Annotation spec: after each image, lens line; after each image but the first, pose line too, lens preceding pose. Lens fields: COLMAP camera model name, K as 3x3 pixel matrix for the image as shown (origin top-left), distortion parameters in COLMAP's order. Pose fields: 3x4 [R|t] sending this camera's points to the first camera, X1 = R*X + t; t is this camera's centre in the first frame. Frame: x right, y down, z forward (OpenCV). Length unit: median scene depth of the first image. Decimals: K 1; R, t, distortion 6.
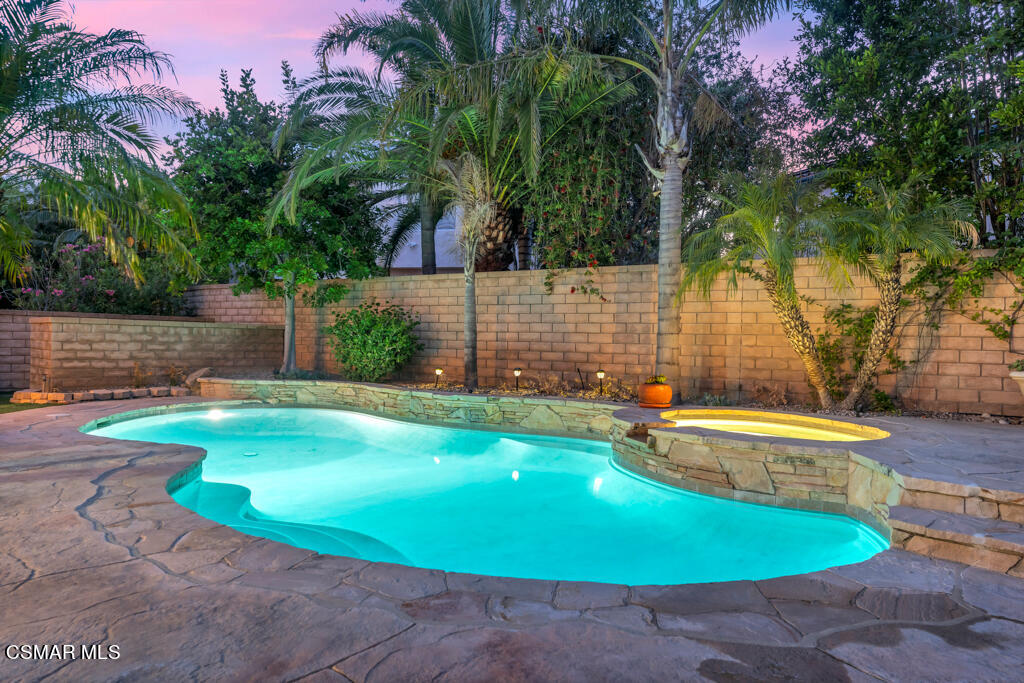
lens RADIAL K [[648.6, 0, 512.8], [0, 648.6, 342.8], [0, 0, 1]] dist [0.006573, 0.003121]
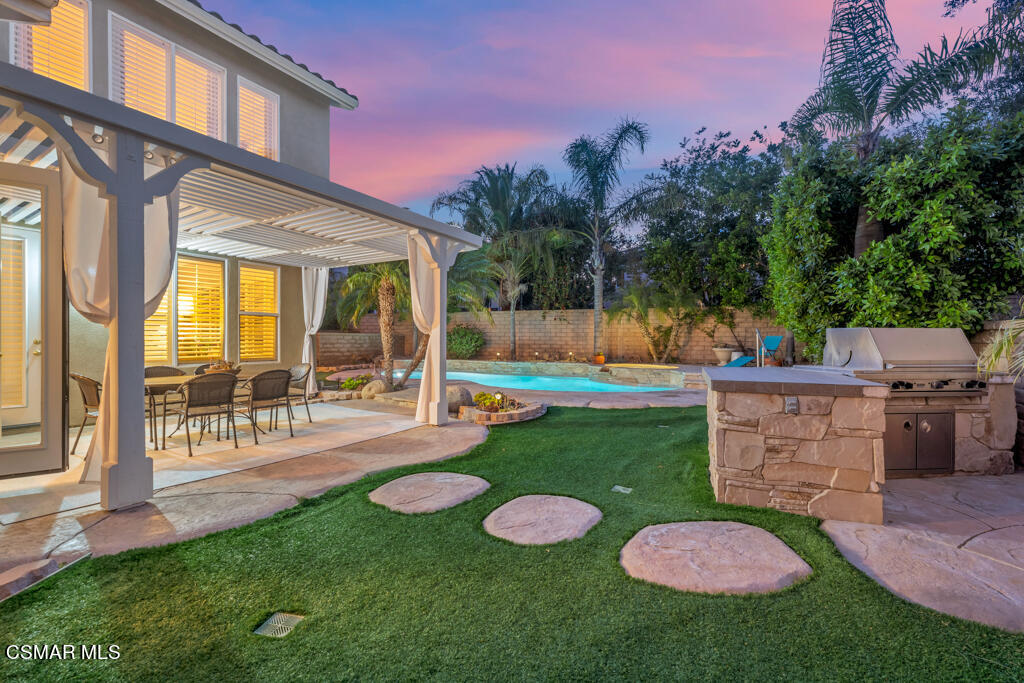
lens RADIAL K [[424.7, 0, 508.6], [0, 424.7, 339.9], [0, 0, 1]] dist [0.002070, 0.000048]
pose [[0.983899, -0.015540, 0.178047, -0.359196], [0.015186, 0.999879, 0.003346, -0.010747], [-0.178078, -0.000589, 0.984016, -0.532998]]
